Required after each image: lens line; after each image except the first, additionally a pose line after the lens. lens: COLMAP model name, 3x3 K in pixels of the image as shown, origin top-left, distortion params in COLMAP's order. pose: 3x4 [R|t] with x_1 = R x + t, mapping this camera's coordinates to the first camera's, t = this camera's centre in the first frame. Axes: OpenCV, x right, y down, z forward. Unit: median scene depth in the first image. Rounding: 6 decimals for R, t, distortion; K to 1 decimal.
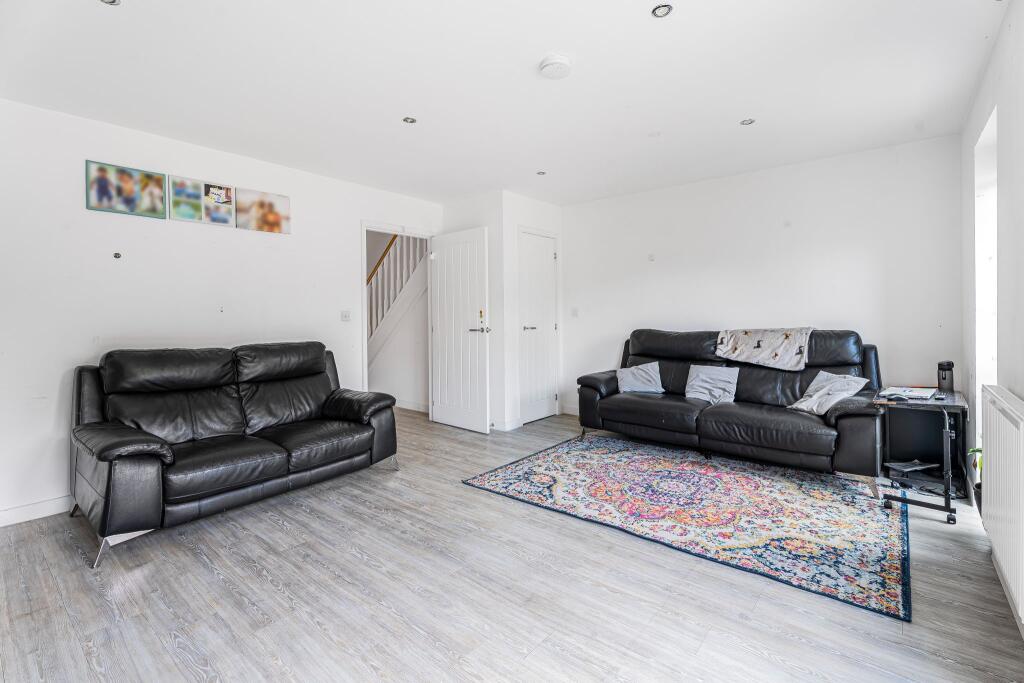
lens RADIAL K [[463.1, 0, 517.6], [0, 463.1, 318.0], [0, 0, 1]] dist [0.004345, 0.000133]
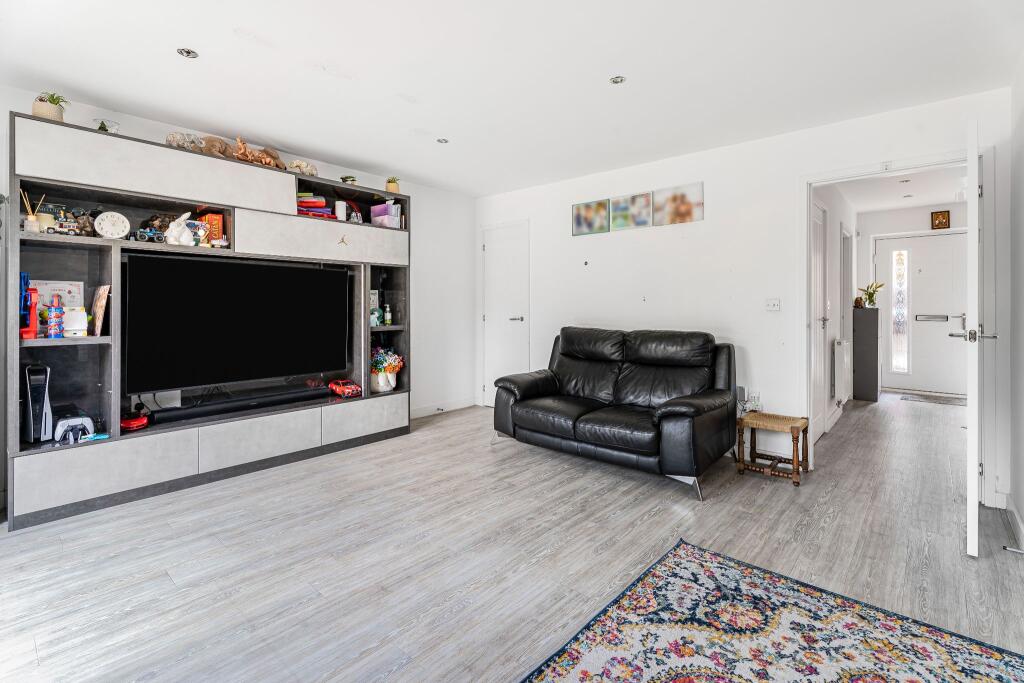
lens RADIAL K [[470.0, 0, 514.4], [0, 470.0, 304.2], [0, 0, 1]] dist [0.004525, 0.000241]
pose [[-0.039530, 0.004301, -0.999209, 0.683748], [-0.002681, 0.999987, 0.004410, -0.010487], [0.999215, 0.002853, -0.039518, 0.875342]]
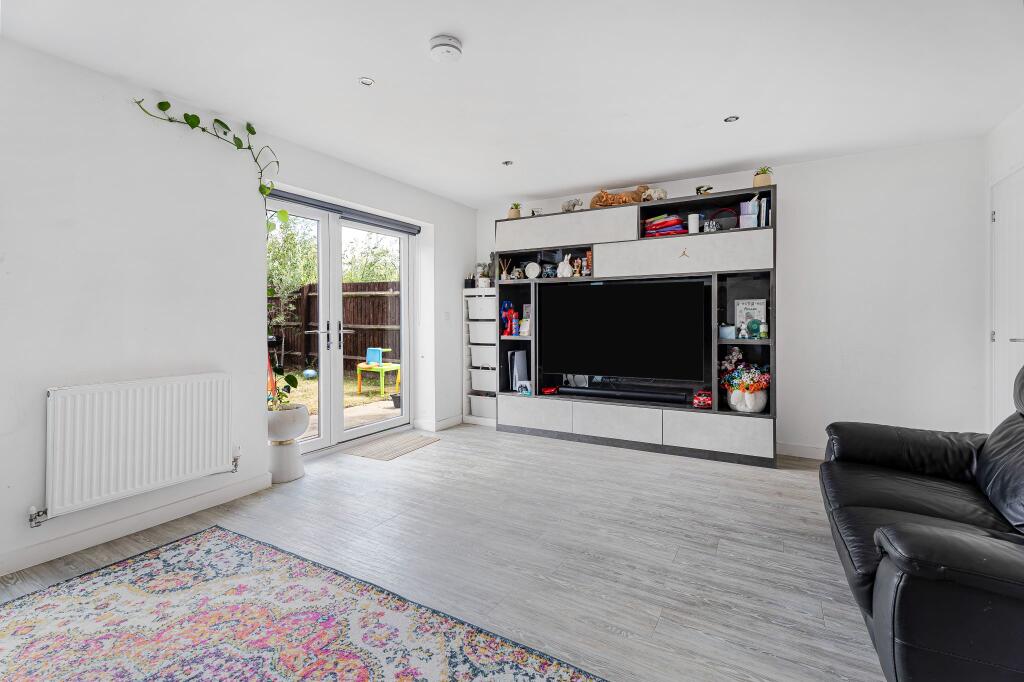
lens RADIAL K [[463.1, 0, 517.6], [0, 463.1, 317.5], [0, 0, 1]] dist [0.004345, 0.000133]
pose [[-0.985450, 0.007891, -0.169783, 0.088904], [0.009028, 0.999942, -0.005921, 0.006527], [0.169726, -0.007368, -0.985464, 1.575579]]
